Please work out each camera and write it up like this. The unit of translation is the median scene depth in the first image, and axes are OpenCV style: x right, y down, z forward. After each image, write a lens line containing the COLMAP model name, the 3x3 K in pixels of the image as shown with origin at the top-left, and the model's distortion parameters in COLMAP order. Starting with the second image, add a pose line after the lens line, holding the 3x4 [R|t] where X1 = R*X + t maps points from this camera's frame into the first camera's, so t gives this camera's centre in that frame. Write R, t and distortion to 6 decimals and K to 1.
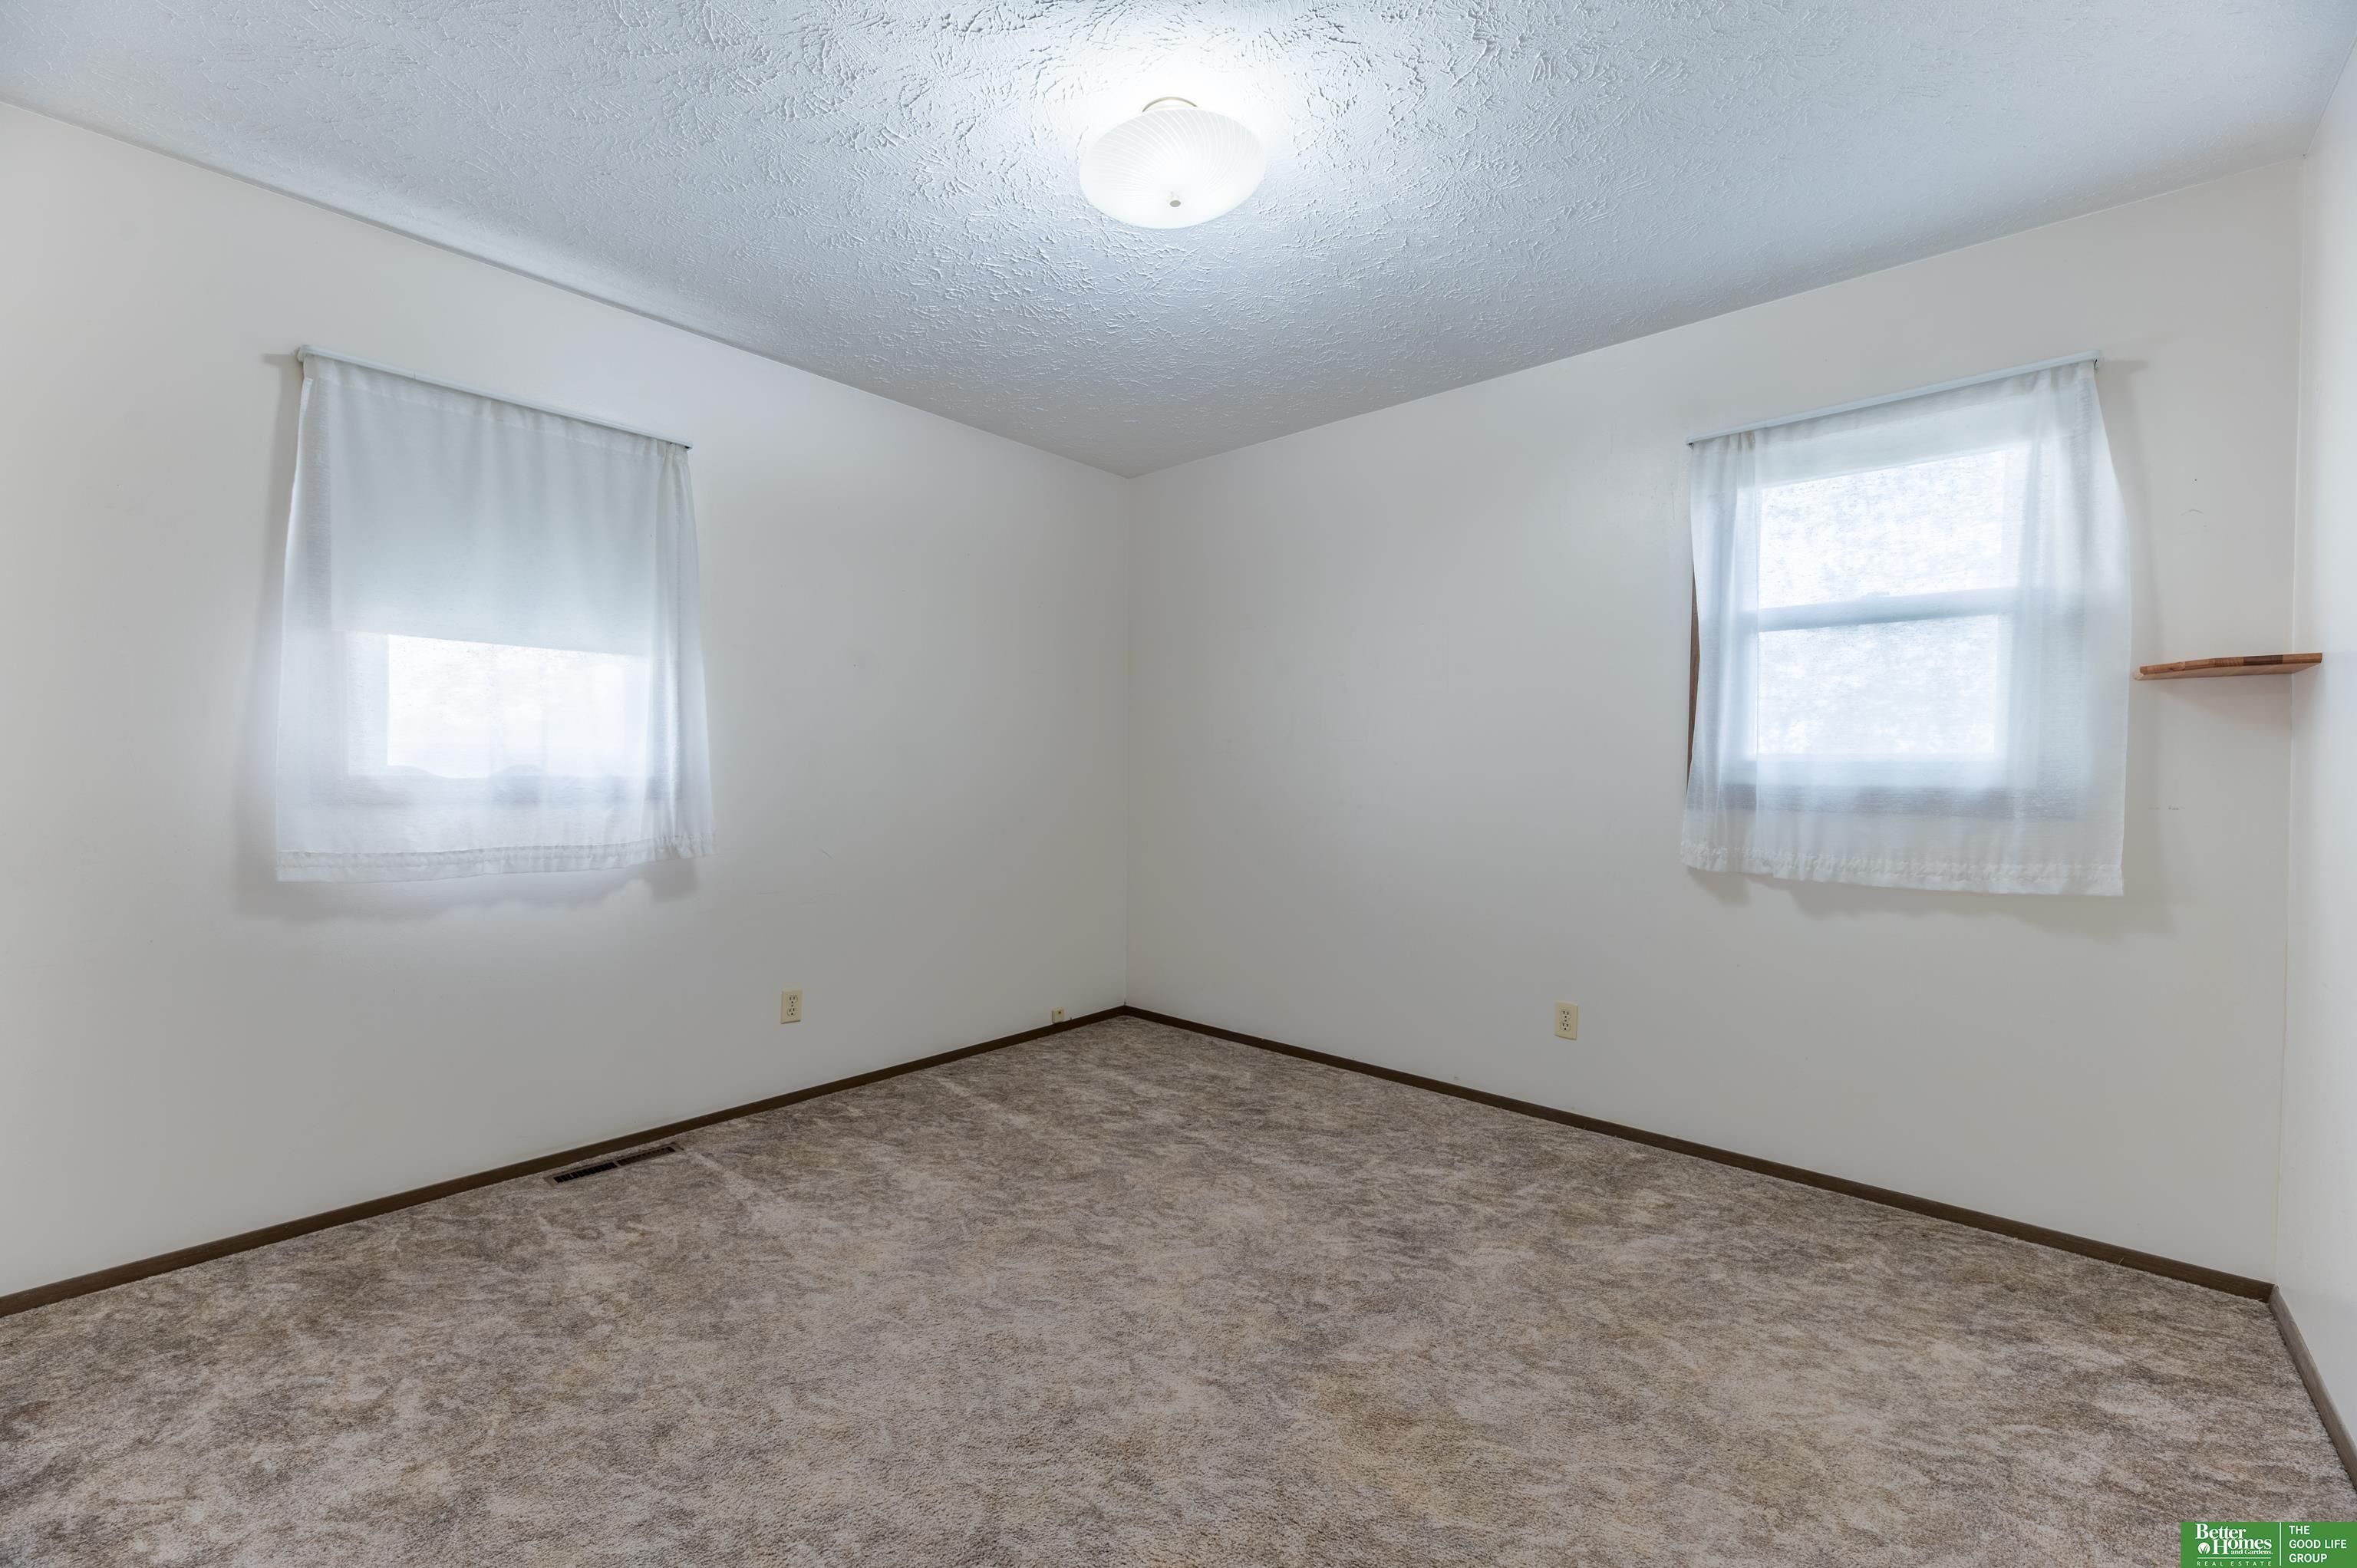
lens RADIAL K [[960.8, 0, 1183.8], [0, 960.8, 794.9], [0, 0, 1]] dist [0.001661, 0.000152]
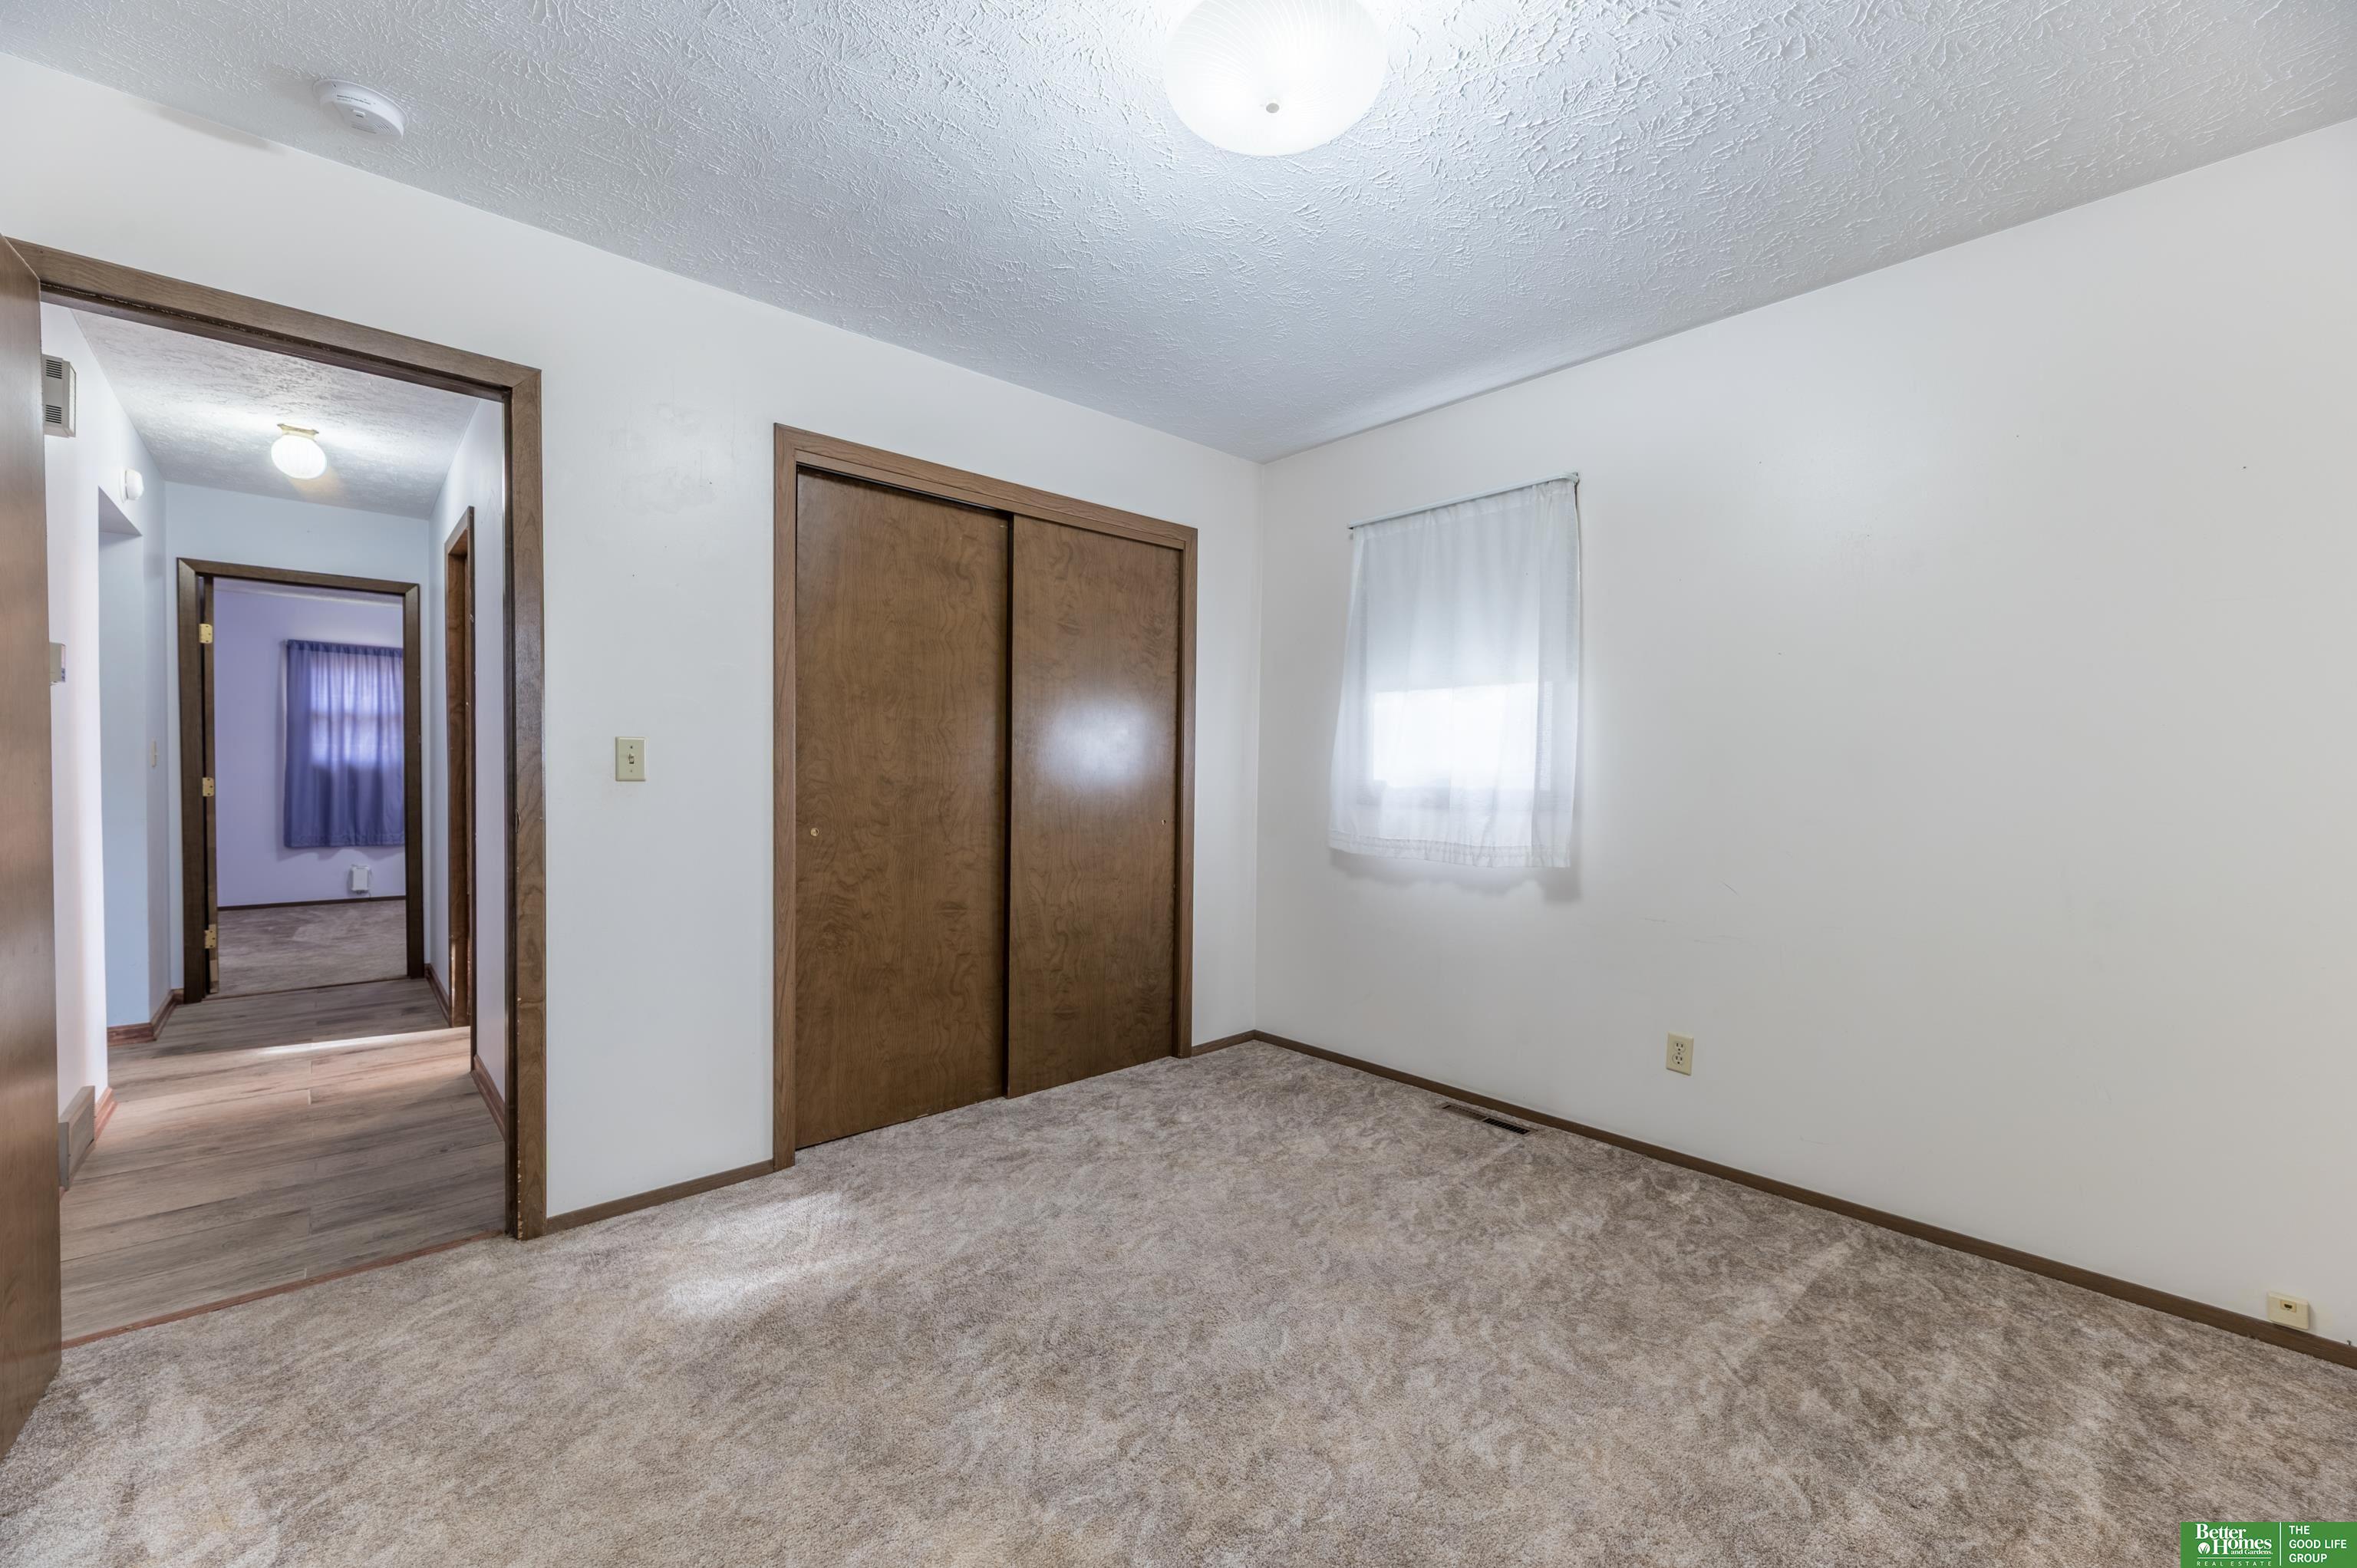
lens RADIAL K [[960.8, 0, 1183.8], [0, 960.8, 794.9], [0, 0, 1]] dist [0.001661, 0.000152]
pose [[-0.128790, 0.014237, -0.991570, 0.611205], [-0.039794, 0.999017, 0.019513, -0.019767], [0.990873, 0.041971, -0.128097, 0.764292]]
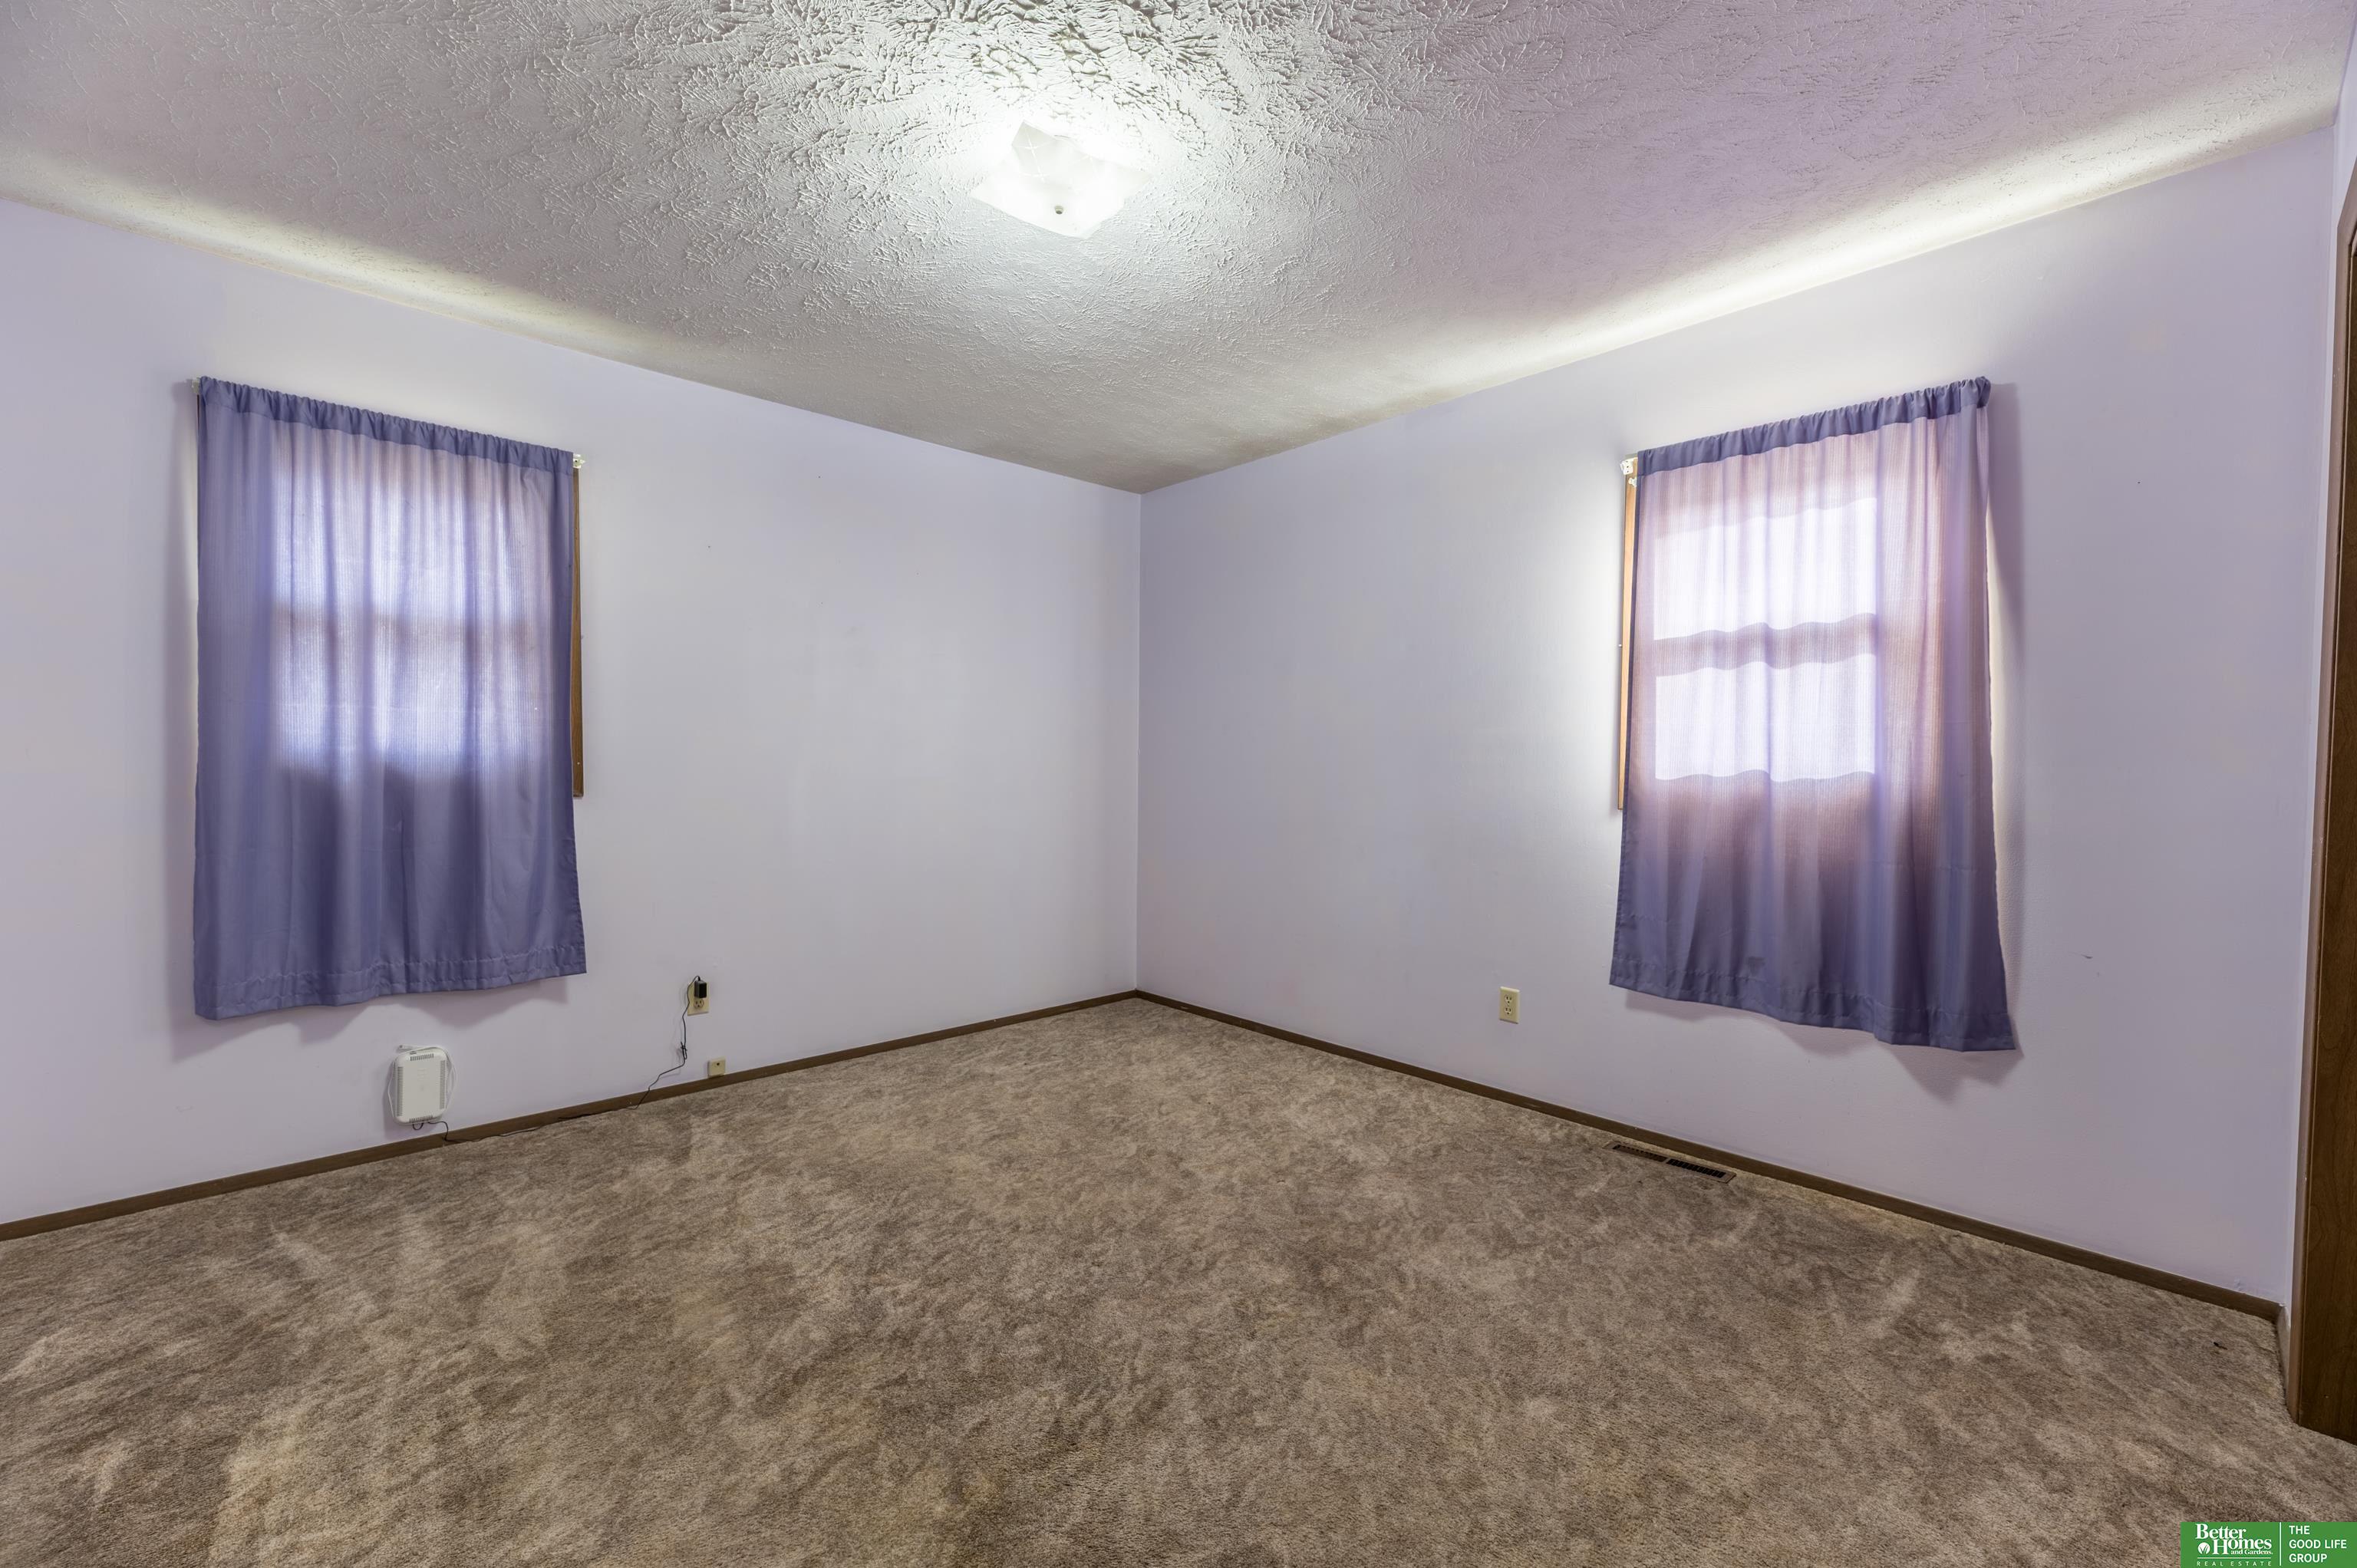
lens RADIAL K [[950.6, 0, 1178.5], [0, 950.6, 784.0], [0, 0, 1]] dist [-0.000556, 0.000061]
pose [[-0.114496, 0.012750, -0.993342, 0.455541], [-0.028530, 0.999463, 0.016117, -0.015413], [0.993014, 0.030185, -0.114071, 0.583024]]
